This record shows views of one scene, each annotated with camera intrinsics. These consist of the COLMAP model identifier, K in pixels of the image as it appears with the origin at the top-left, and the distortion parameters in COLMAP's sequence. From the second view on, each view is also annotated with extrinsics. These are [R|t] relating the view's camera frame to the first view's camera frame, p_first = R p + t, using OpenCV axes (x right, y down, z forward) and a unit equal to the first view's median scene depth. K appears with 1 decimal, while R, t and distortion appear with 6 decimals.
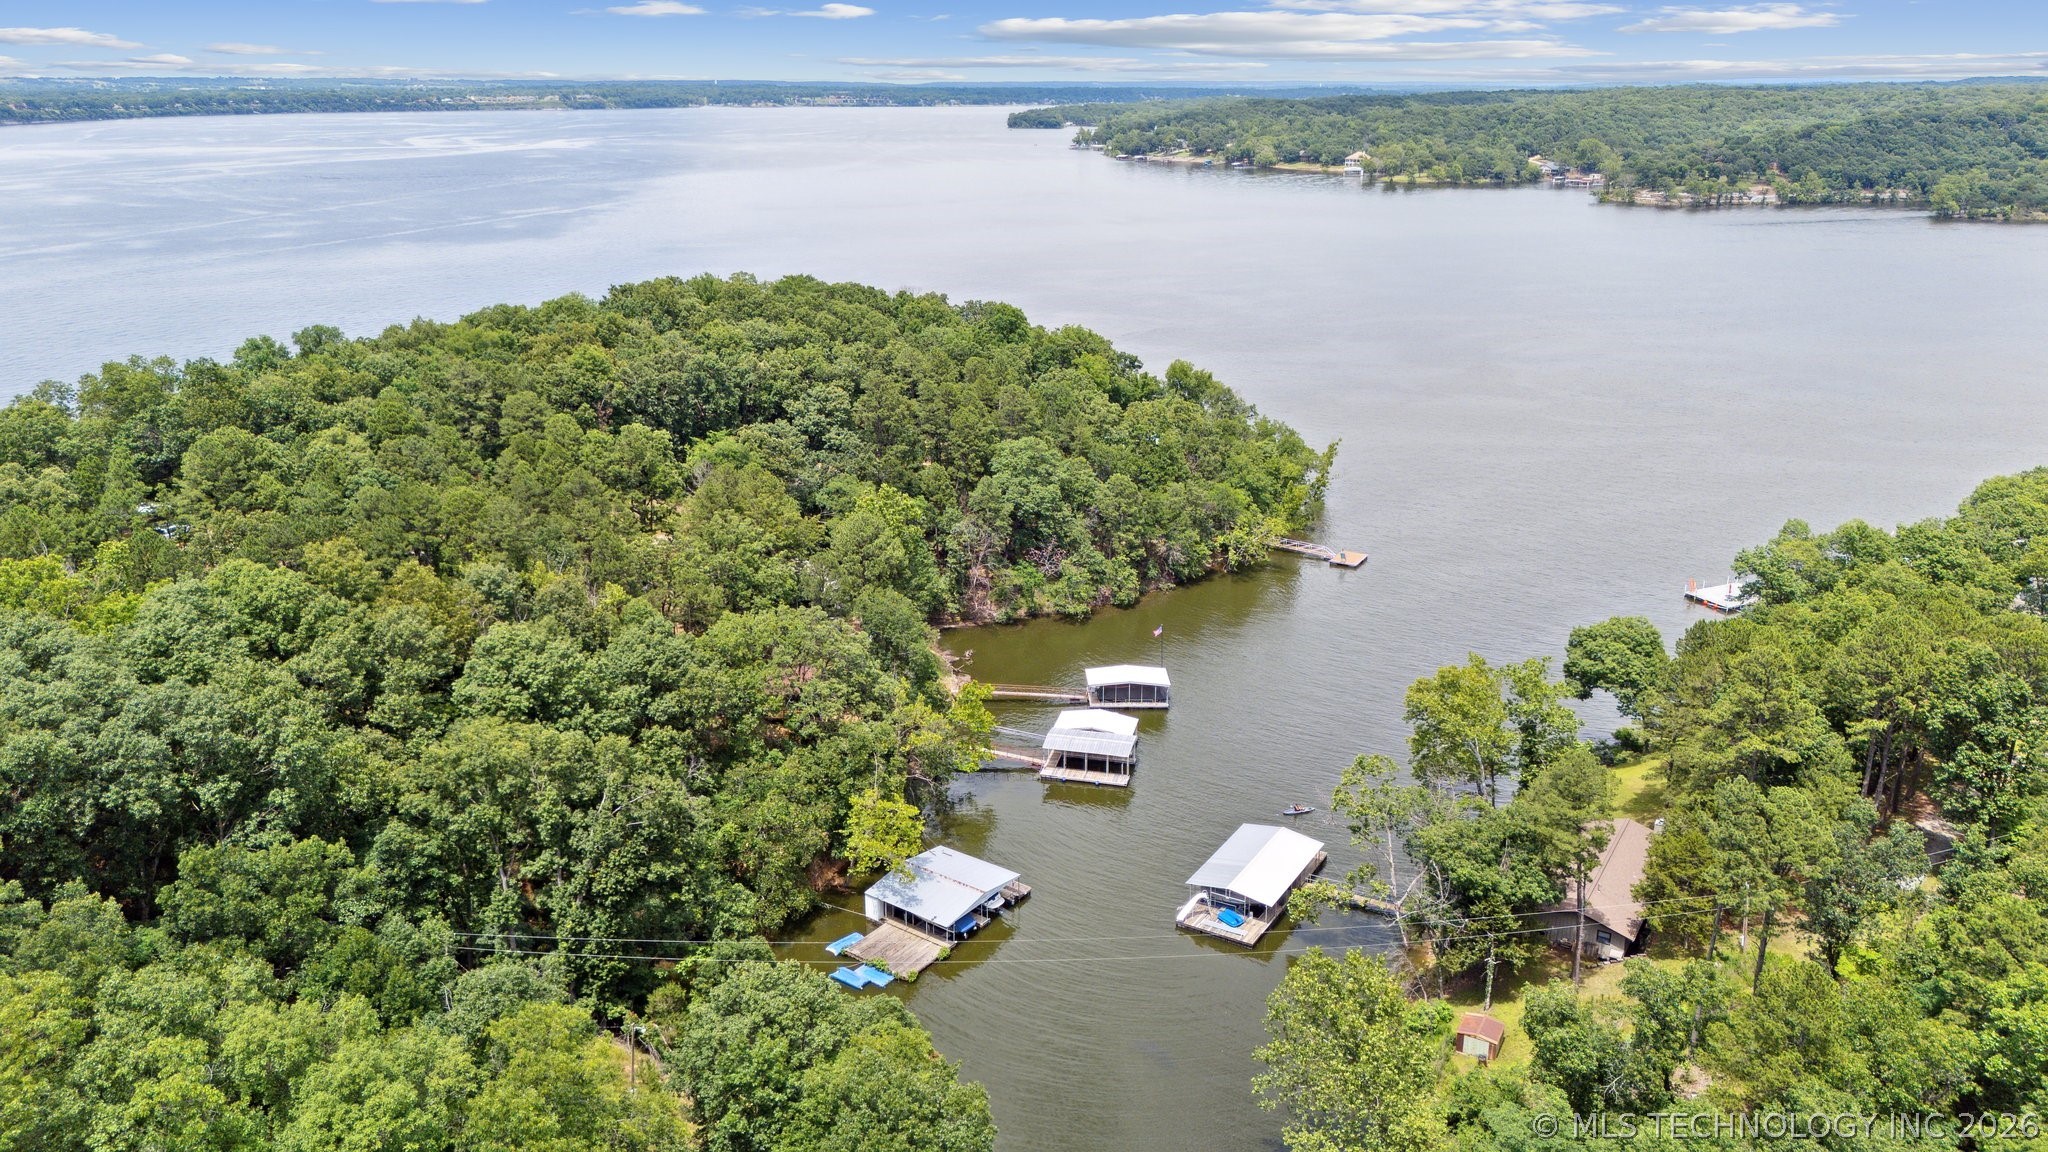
lens RADIAL K [[1471.9, 0, 1017.8], [0, 1471.9, 566.6], [0, 0, 1]] dist [0.061001, -0.053817]
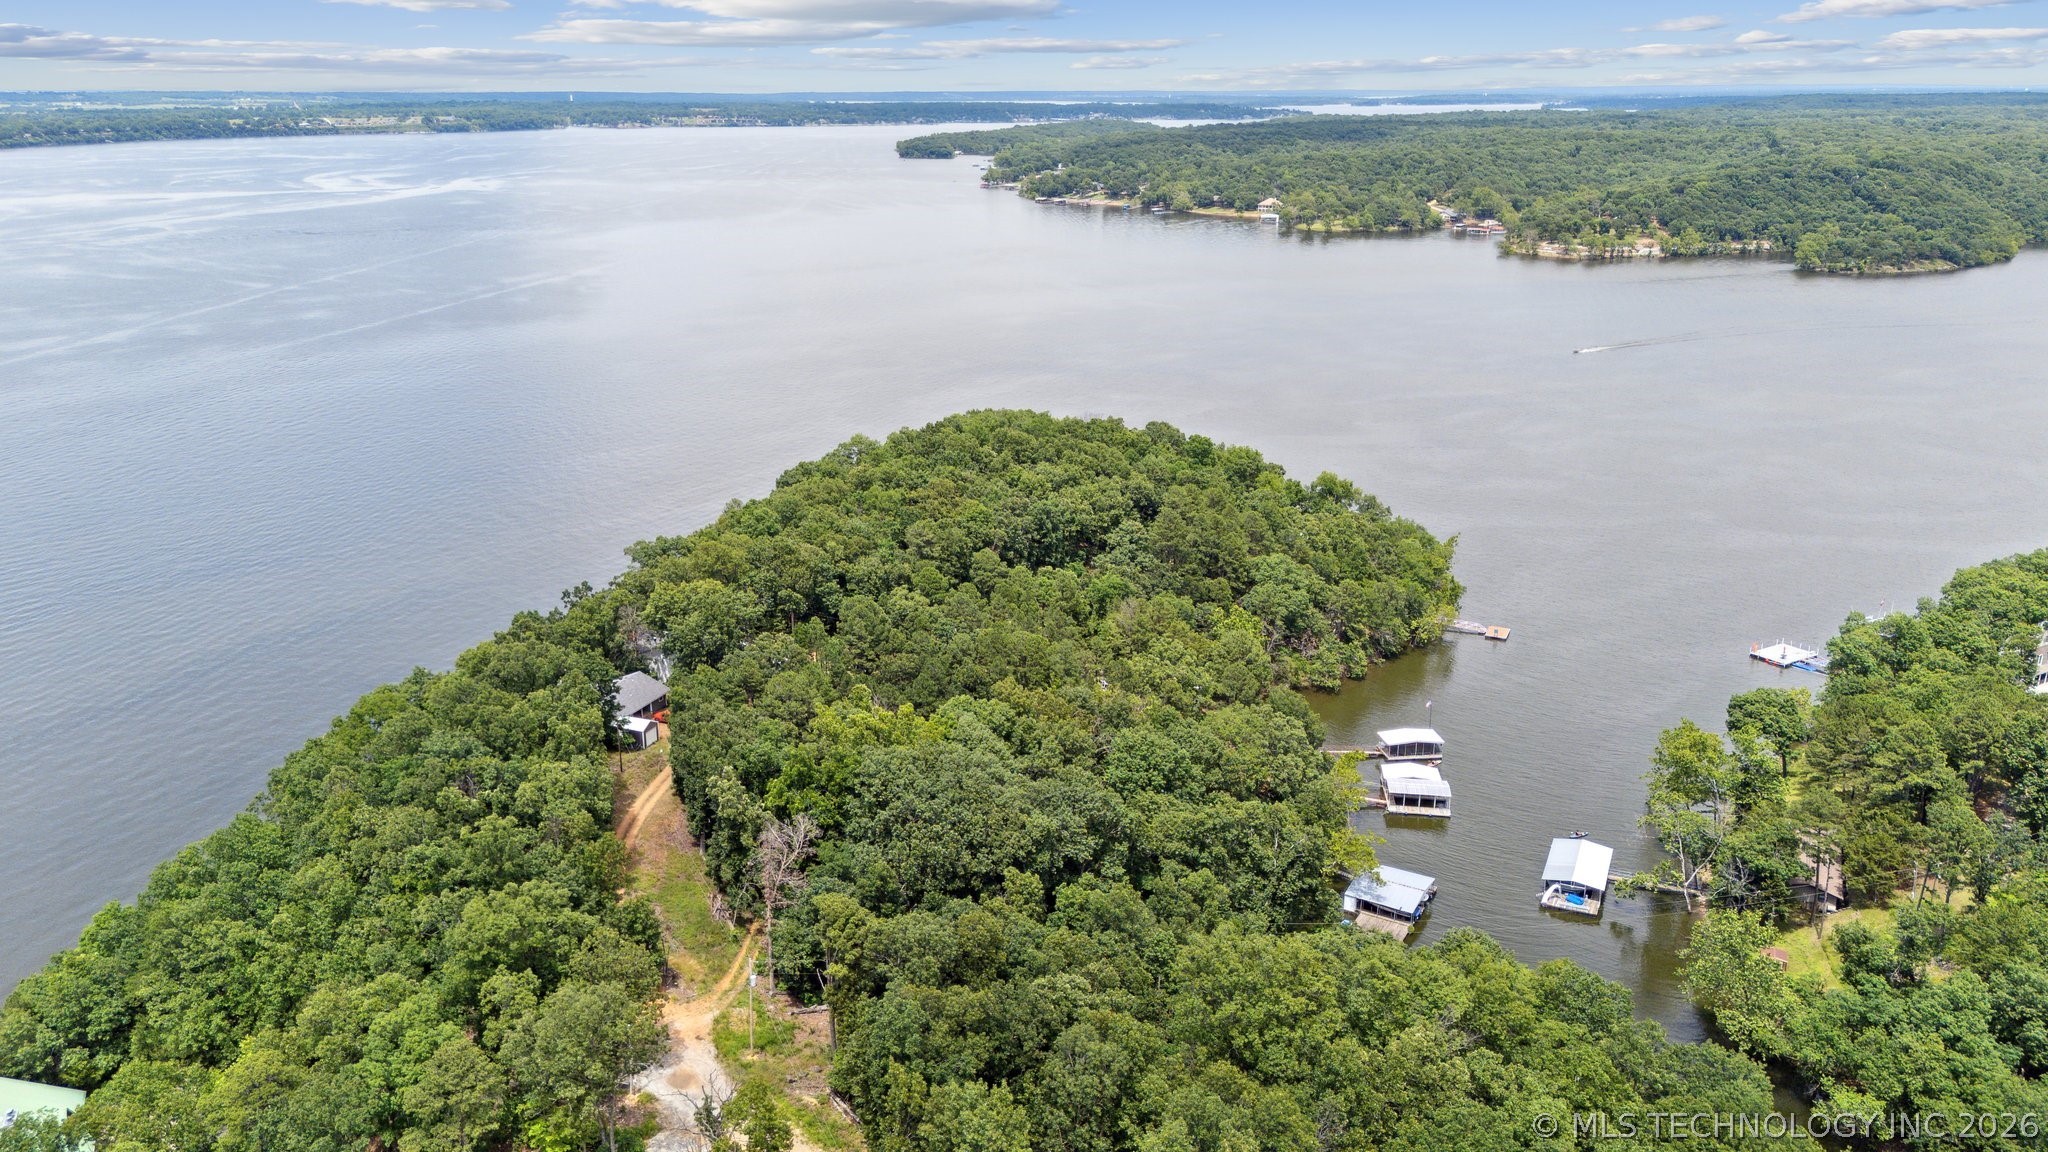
lens RADIAL K [[1471.9, 0, 1029.7], [0, 1471.9, 582.6], [0, 0, 1]] dist [0.061001, -0.053817]
pose [[0.995162, -0.030935, 0.093249, -0.381083], [0.030847, 0.999521, 0.002387, -0.080279], [-0.093278, 0.000501, 0.995640, -0.345011]]
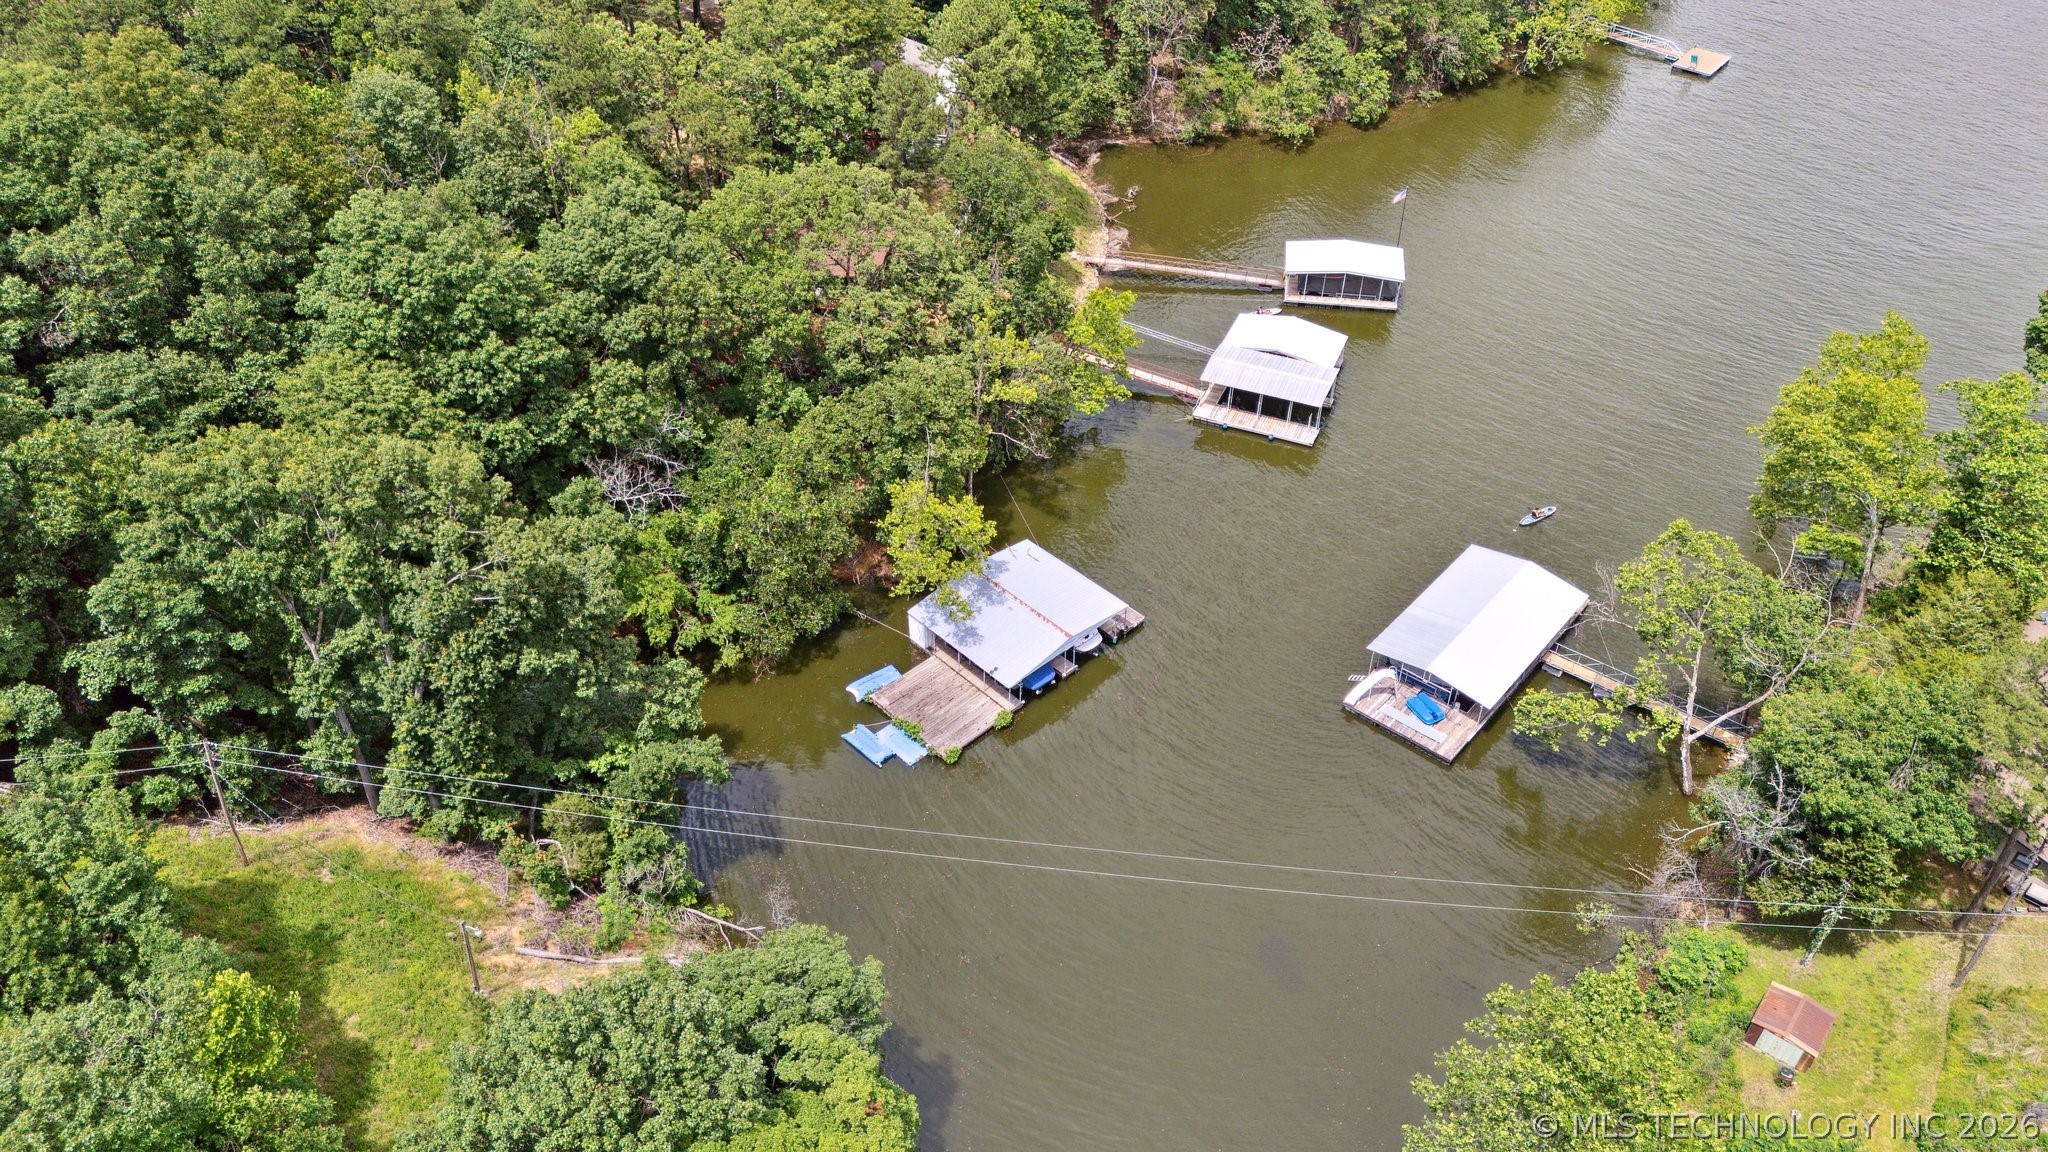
lens RADIAL K [[1471.9, 0, 1021.2], [0, 1471.9, 573.7], [0, 0, 1]] dist [0.061001, -0.053817]
pose [[0.985498, 0.115079, -0.124704, 0.025161], [-0.056742, 0.916080, 0.396962, -0.055169], [0.159921, -0.384129, 0.909324, 0.247601]]
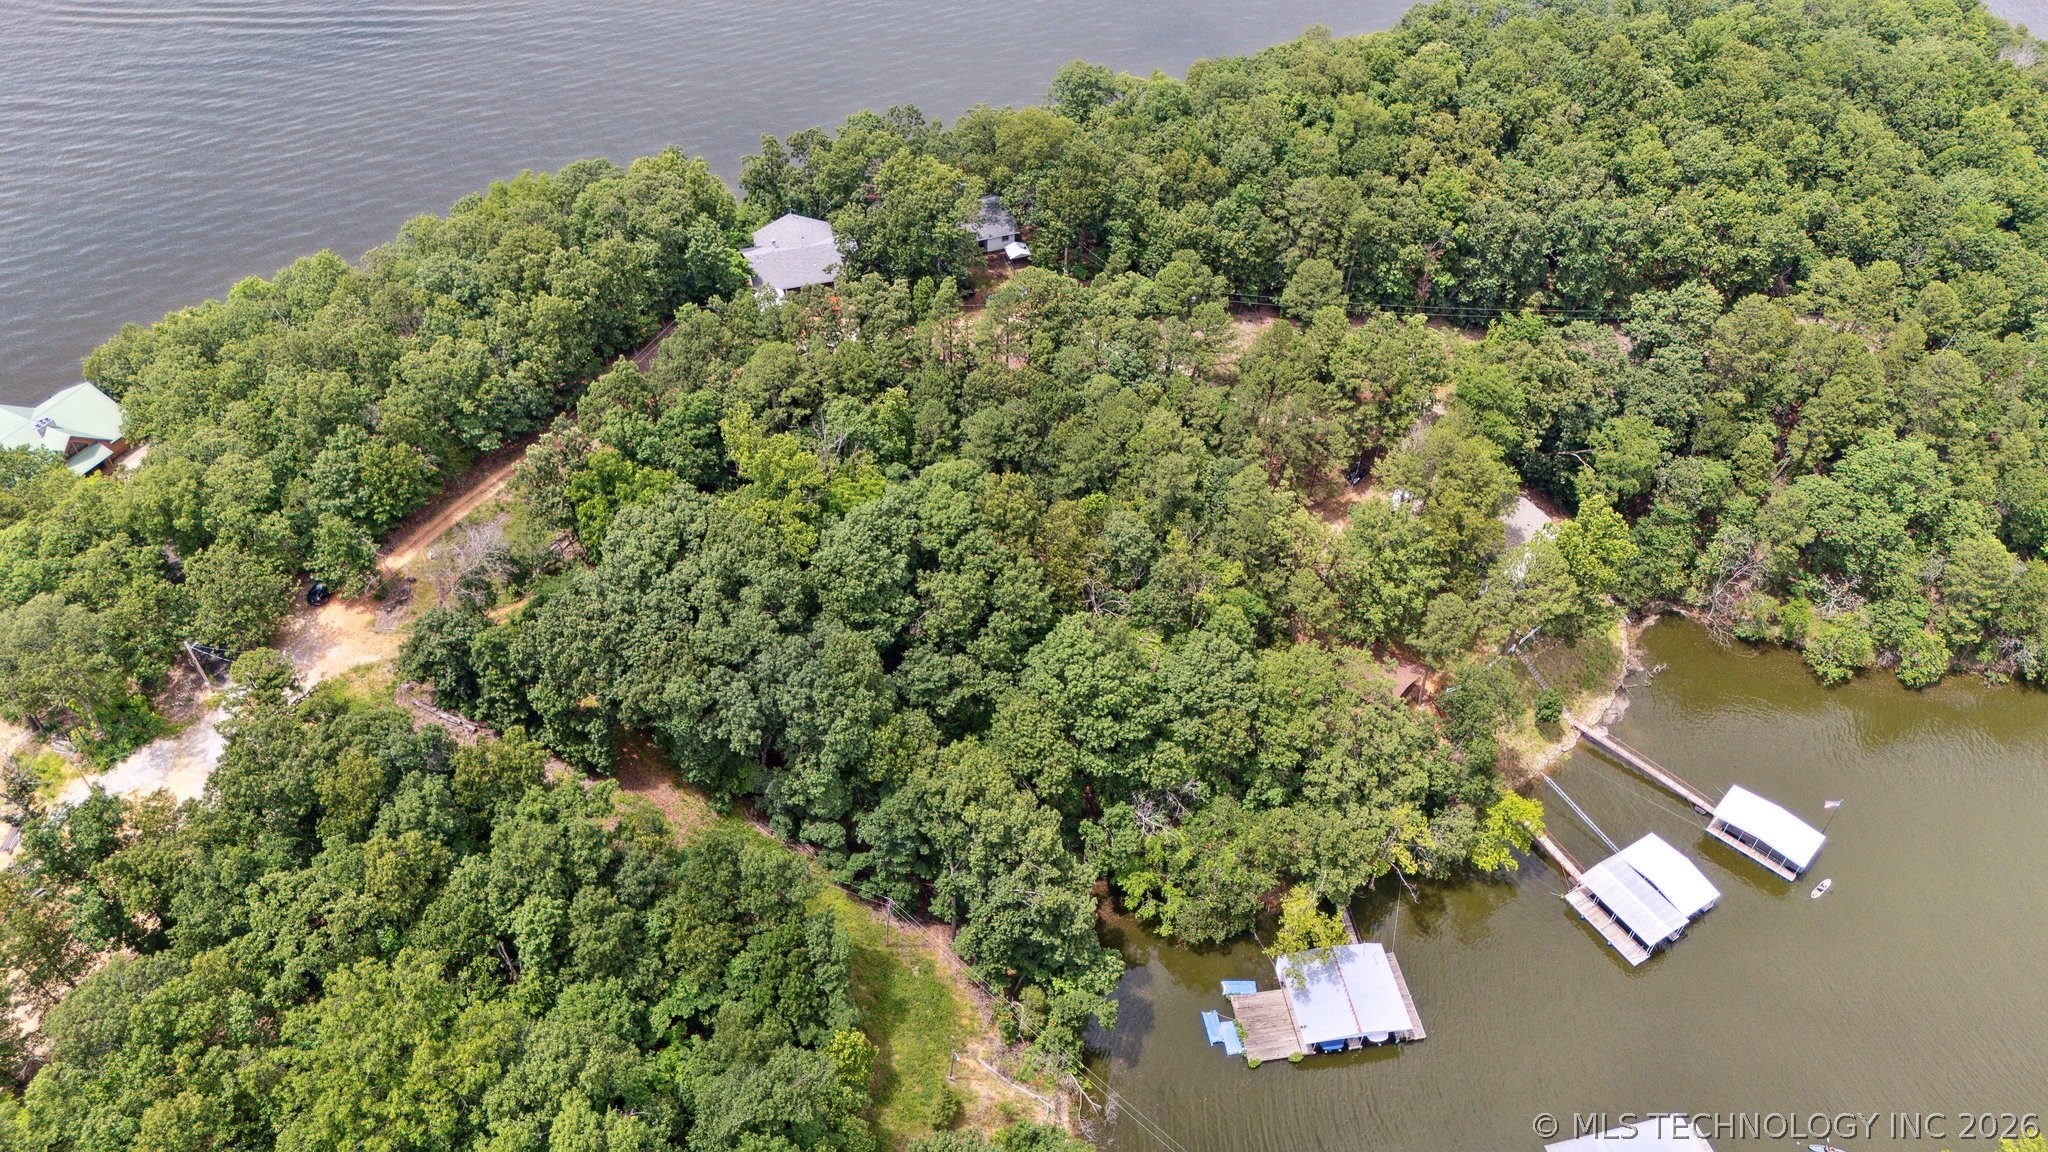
lens RADIAL K [[1471.9, 0, 1016.9], [0, 1471.9, 565.5], [0, 0, 1]] dist [0.061001, -0.053817]
pose [[0.704688, 0.497137, -0.506232, 0.119493], [-0.218703, 0.830941, 0.511572, -0.374749], [0.674970, -0.249784, 0.694279, 0.108551]]
